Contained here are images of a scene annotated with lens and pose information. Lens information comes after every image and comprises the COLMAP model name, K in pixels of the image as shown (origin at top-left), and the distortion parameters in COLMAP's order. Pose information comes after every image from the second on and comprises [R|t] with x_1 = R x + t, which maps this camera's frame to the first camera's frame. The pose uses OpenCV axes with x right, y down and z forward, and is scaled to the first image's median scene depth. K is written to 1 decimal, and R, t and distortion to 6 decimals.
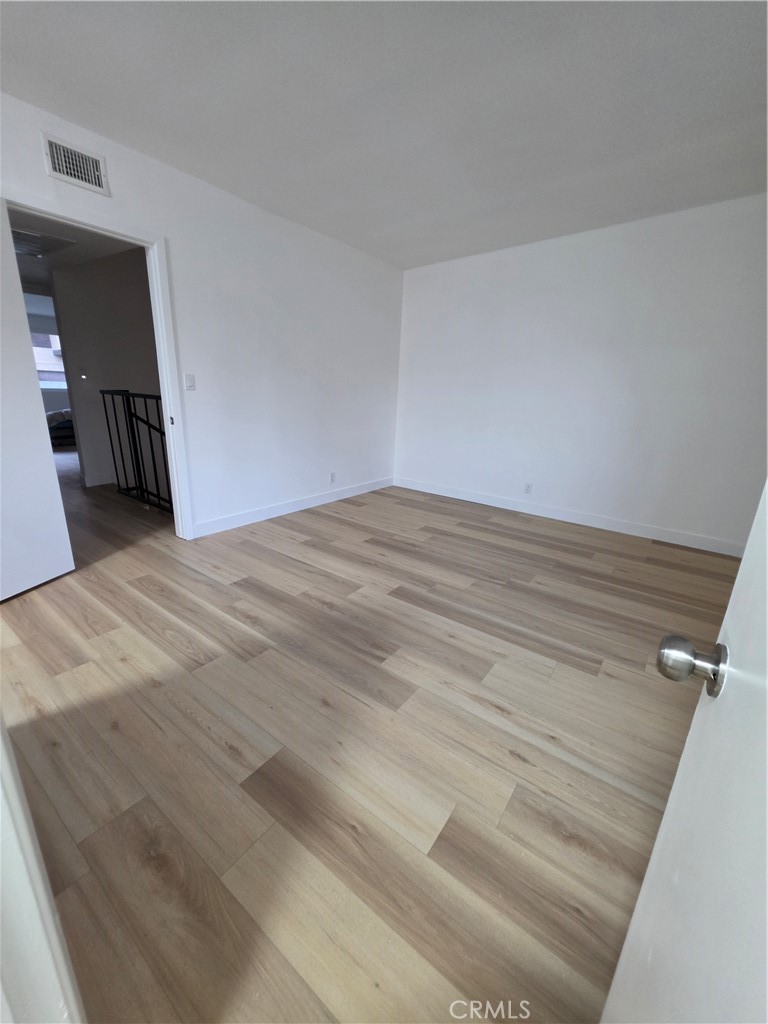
lens RADIAL K [[412.5, 0, 390.1], [0, 412.5, 513.3], [0, 0, 1]] dist [-0.001610, 0.000471]
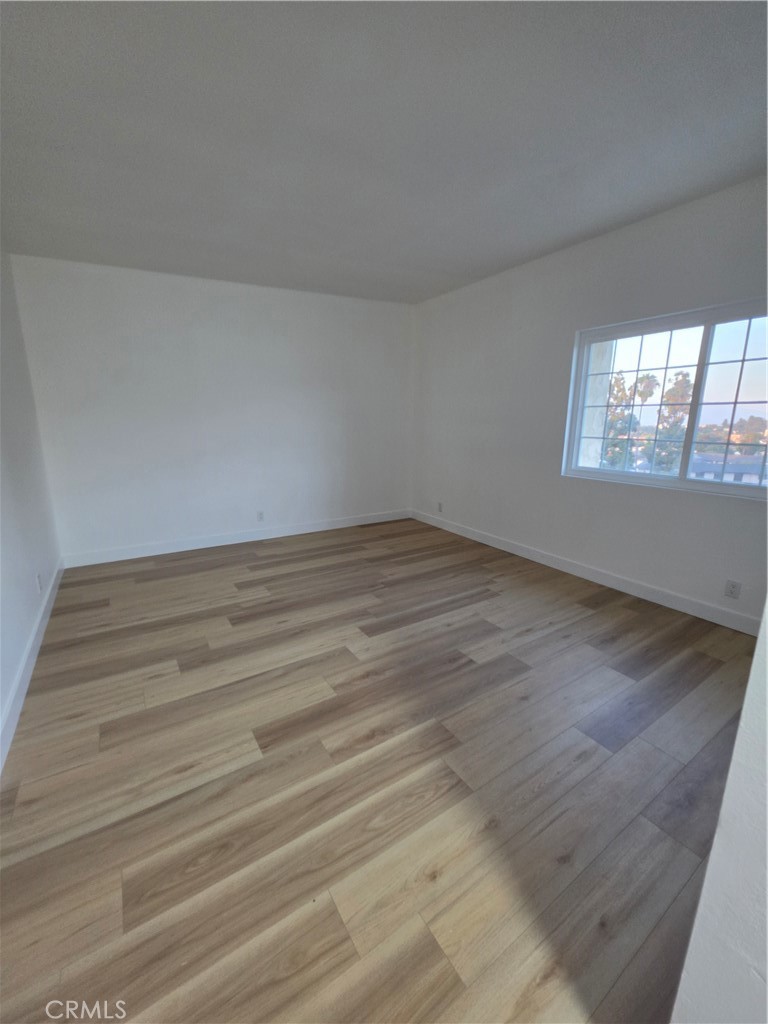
lens RADIAL K [[412.5, 0, 390.1], [0, 412.5, 513.3], [0, 0, 1]] dist [-0.001610, 0.000471]
pose [[0.342790, -0.246320, 0.906544, -0.810368], [0.275966, 0.948837, 0.153461, -0.224754], [-0.897963, 0.197570, 0.393228, 0.498580]]
